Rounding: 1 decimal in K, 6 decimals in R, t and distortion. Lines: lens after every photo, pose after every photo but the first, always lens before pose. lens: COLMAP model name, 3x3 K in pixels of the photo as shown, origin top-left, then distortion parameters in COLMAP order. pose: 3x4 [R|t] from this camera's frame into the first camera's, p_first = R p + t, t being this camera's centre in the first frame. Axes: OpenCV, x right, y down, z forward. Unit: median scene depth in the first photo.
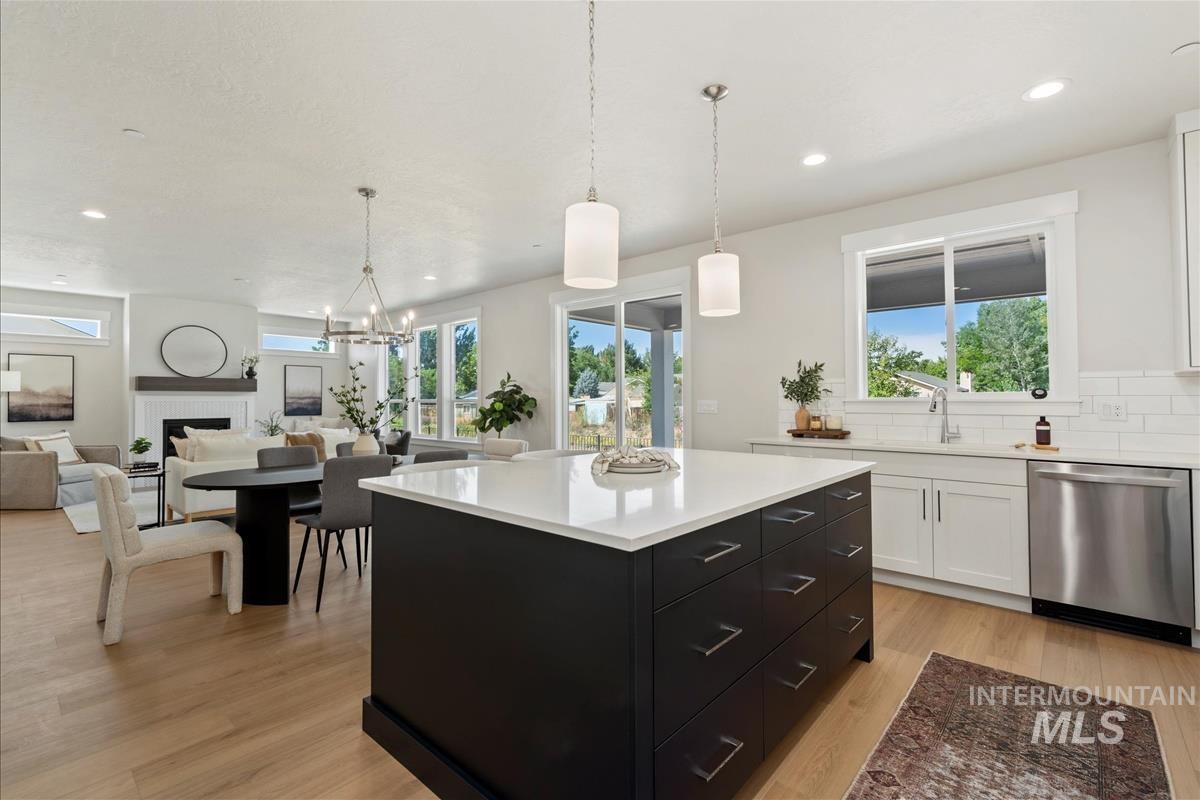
lens RADIAL K [[525.5, 0, 604.5], [0, 525.5, 394.1], [0, 0, 1]] dist [0.002838, 0.000044]
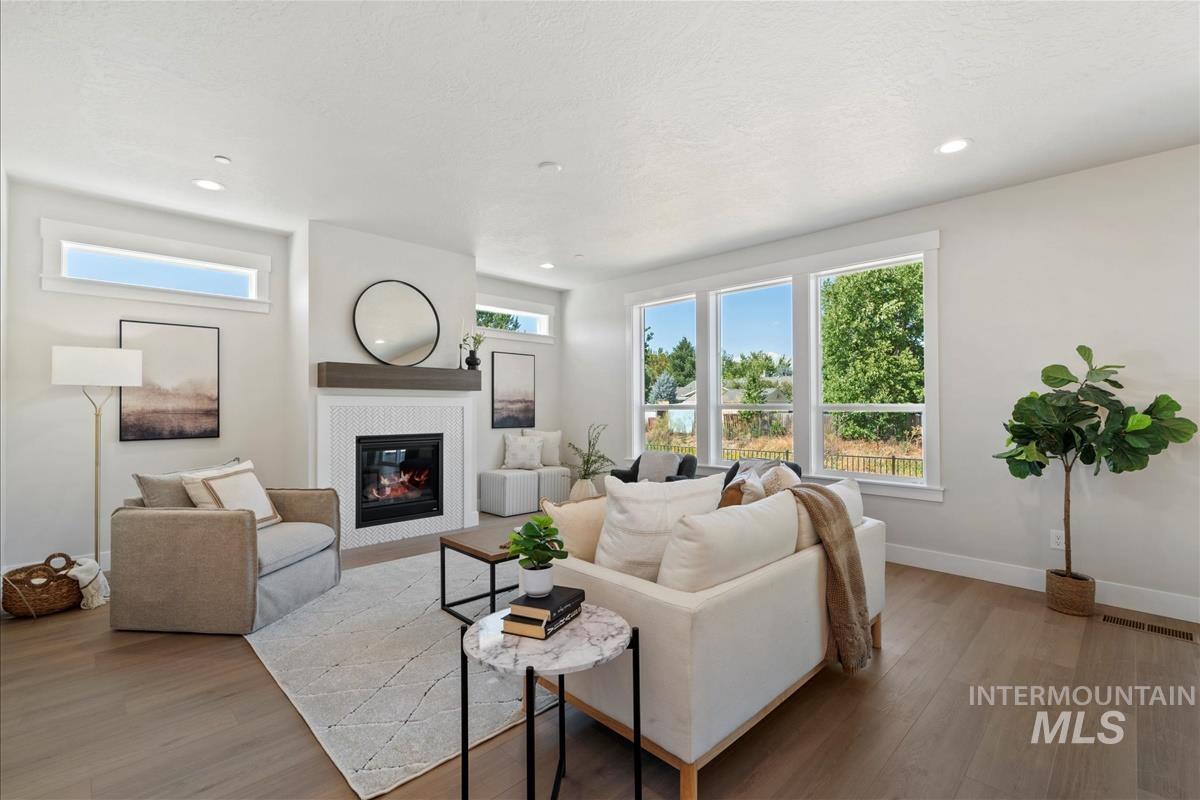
lens RADIAL K [[525.5, 0, 599.7], [0, 525.5, 404.4], [0, 0, 1]] dist [0.002838, 0.000044]
pose [[0.996680, 0.005499, -0.081232, -0.524343], [-0.004788, 0.999949, 0.008943, 0.005439], [0.081277, -0.008524, 0.996655, 0.438578]]
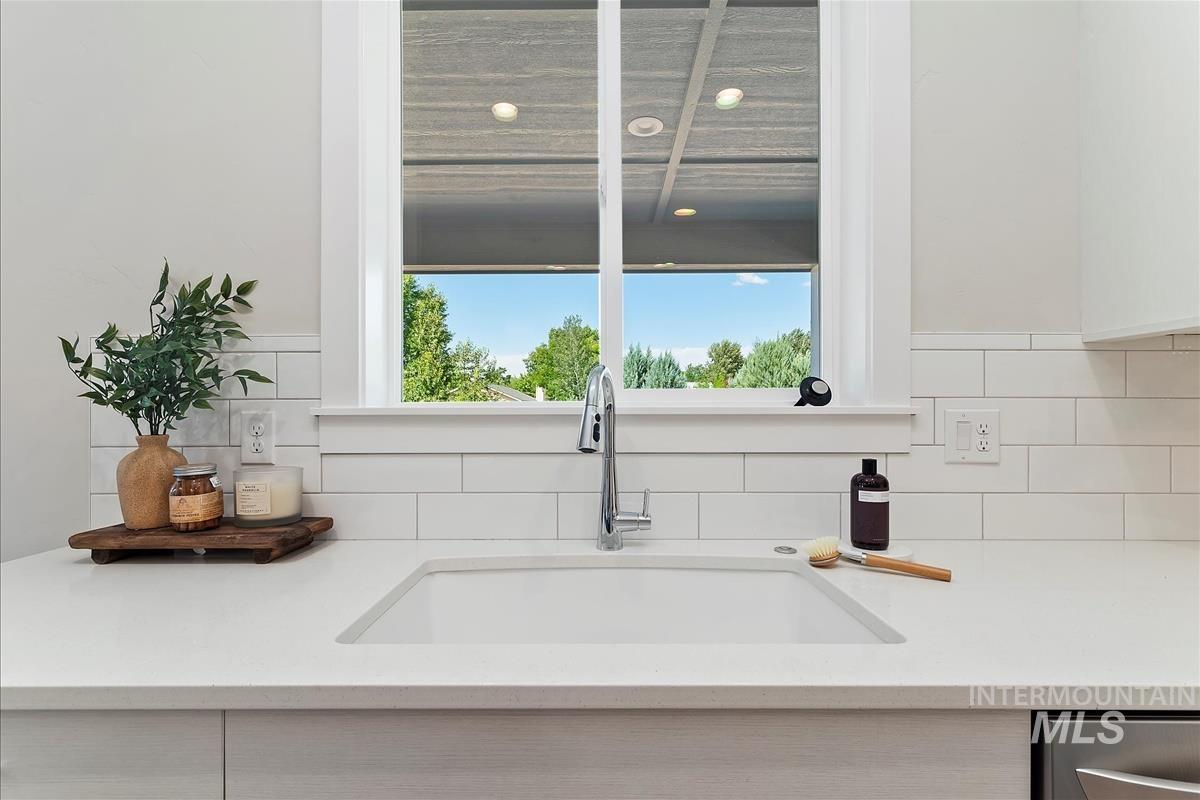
lens RADIAL K [[525.5, 0, 592.8], [0, 525.5, 405.5], [0, 0, 1]] dist [0.002838, 0.000044]
pose [[0.761550, 0.005486, 0.648083, 0.218220], [-0.006358, 0.999979, -0.000994, 0.004457], [-0.648075, -0.003364, 0.761569, 0.385004]]
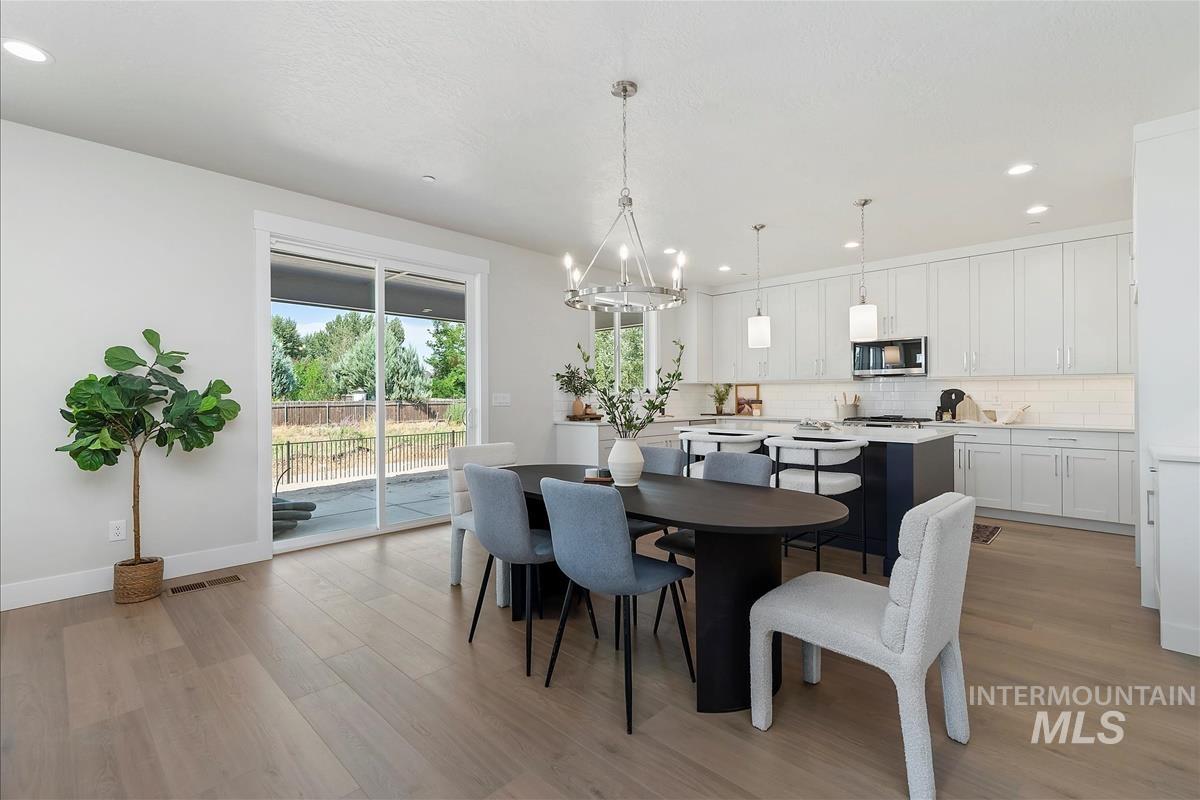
lens RADIAL K [[525.5, 0, 597.3], [0, 525.5, 392.3], [0, 0, 1]] dist [0.002838, 0.000044]
pose [[0.056582, 0.009204, 0.998356, -0.577697], [-0.009602, 0.999916, -0.008674, 0.011158], [-0.998352, -0.009095, 0.056666, 0.508095]]
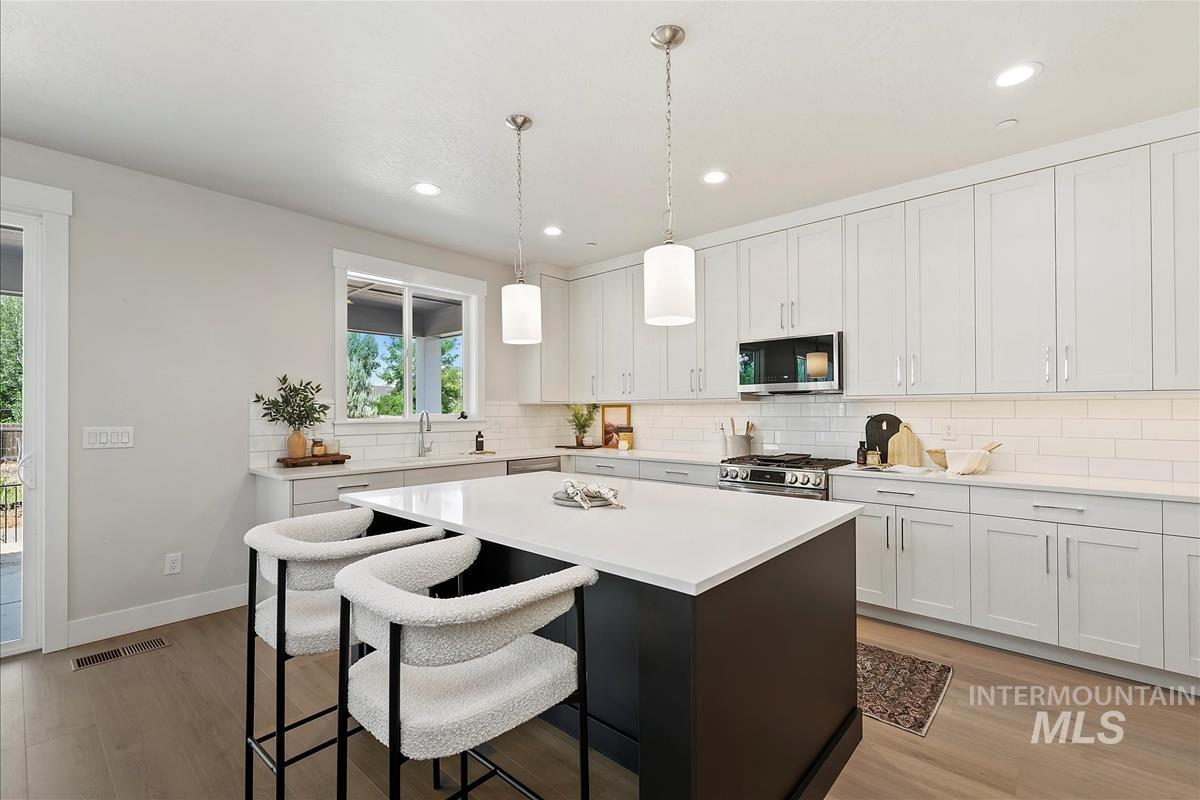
lens RADIAL K [[525.5, 0, 598.2], [0, 525.5, 407.2], [0, 0, 1]] dist [0.002838, 0.000044]
pose [[0.013296, 0.010399, 0.999858, -0.274359], [-0.007029, 0.999922, -0.010307, -0.005147], [-0.999887, -0.006891, 0.013368, 0.291801]]
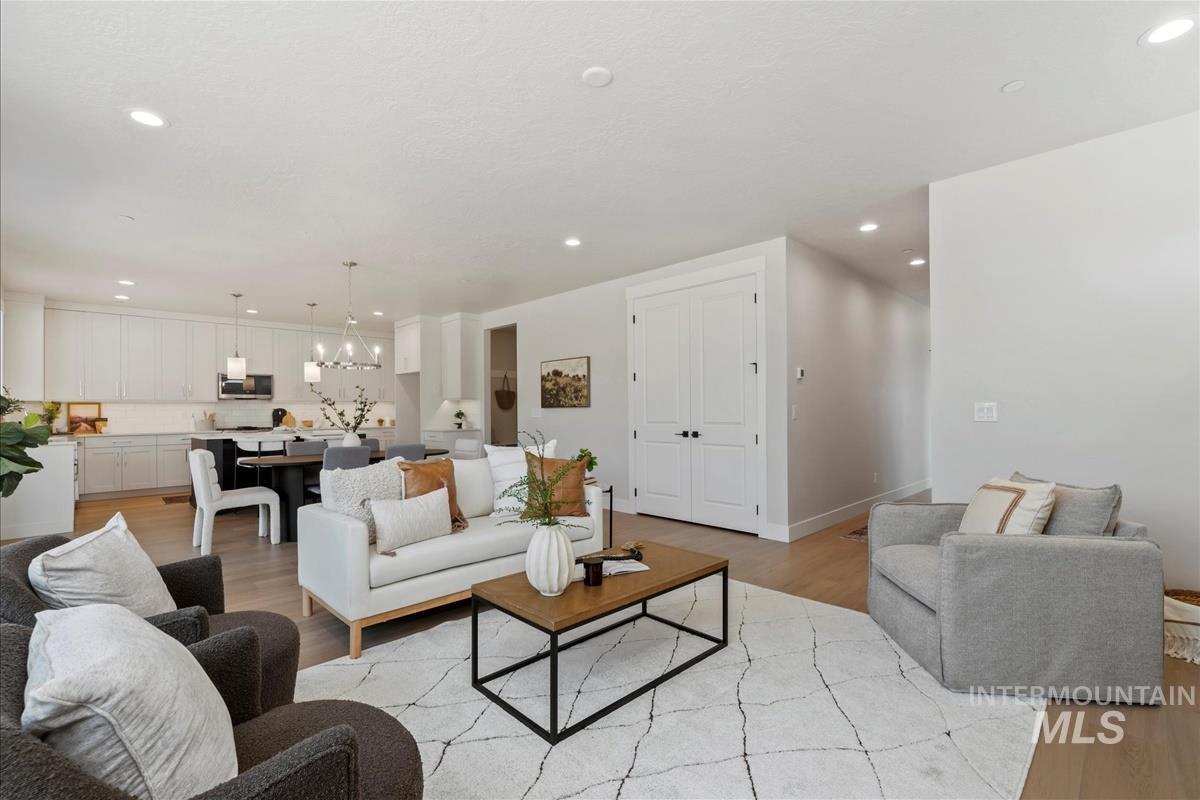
lens RADIAL K [[525.5, 0, 595.3], [0, 525.5, 411.3], [0, 0, 1]] dist [0.002838, 0.000044]
pose [[-0.996128, 0.010421, 0.087299, -0.629178], [0.010009, 0.999937, -0.005156, 0.015921], [-0.087347, -0.004262, -0.996169, 1.210951]]
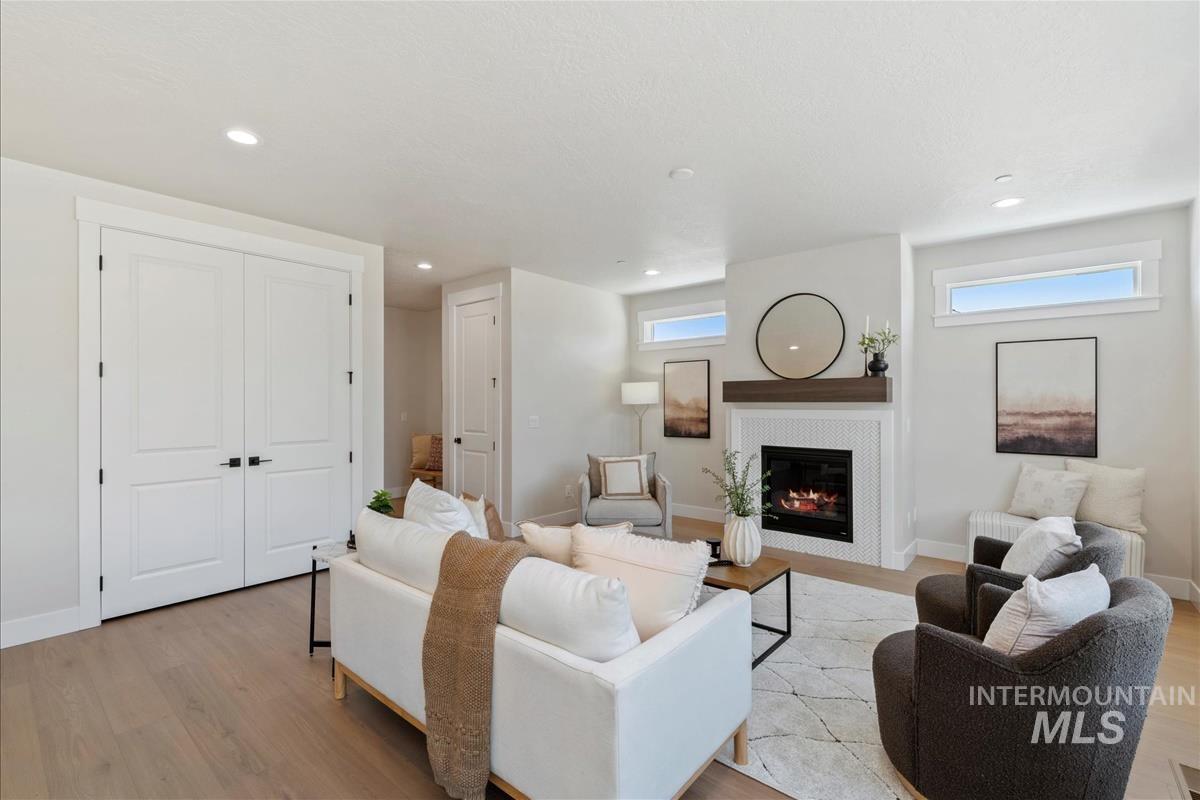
lens RADIAL K [[525.5, 0, 601.3], [0, 525.5, 407.5], [0, 0, 1]] dist [0.002838, 0.000044]
pose [[0.012985, 0.010744, -0.999858, -0.184588], [0.010045, 0.999890, 0.010875, -0.008854], [0.999865, -0.010185, 0.012876, 0.806610]]
